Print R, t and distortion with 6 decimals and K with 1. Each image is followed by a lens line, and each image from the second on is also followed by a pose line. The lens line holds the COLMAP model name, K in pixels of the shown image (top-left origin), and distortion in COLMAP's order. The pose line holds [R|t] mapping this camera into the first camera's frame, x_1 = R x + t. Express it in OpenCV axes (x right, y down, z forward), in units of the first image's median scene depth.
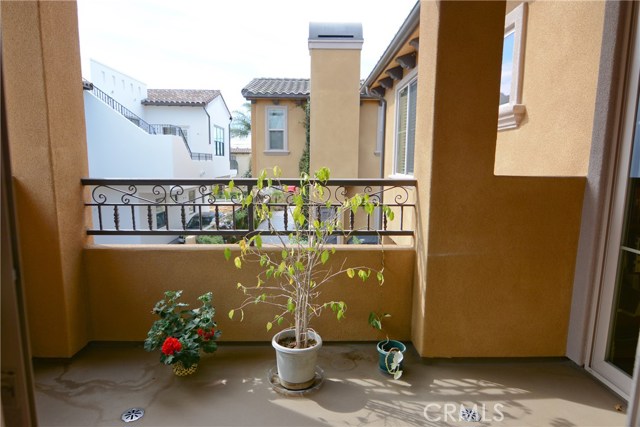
lens RADIAL K [[389.1, 0, 317.3], [0, 389.1, 217.1], [0, 0, 1]] dist [0.002312, -0.016498]
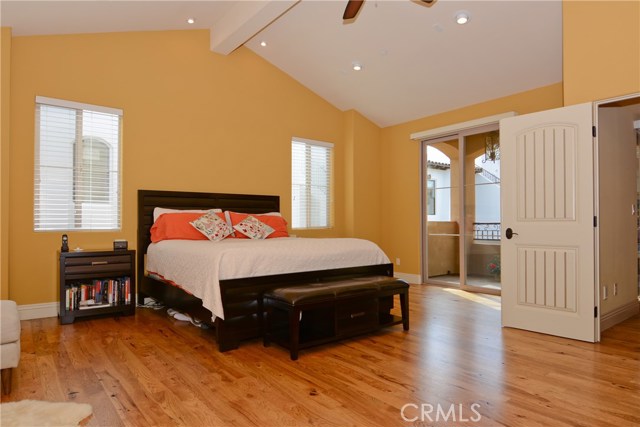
lens RADIAL K [[389.1, 0, 317.3], [0, 389.1, 217.1], [0, 0, 1]] dist [0.002312, -0.016498]
pose [[0.610807, -0.020524, -0.791513, 1.181256], [-0.115229, 0.986717, -0.114507, 0.377718], [0.783350, 0.161147, 0.600329, -1.997236]]
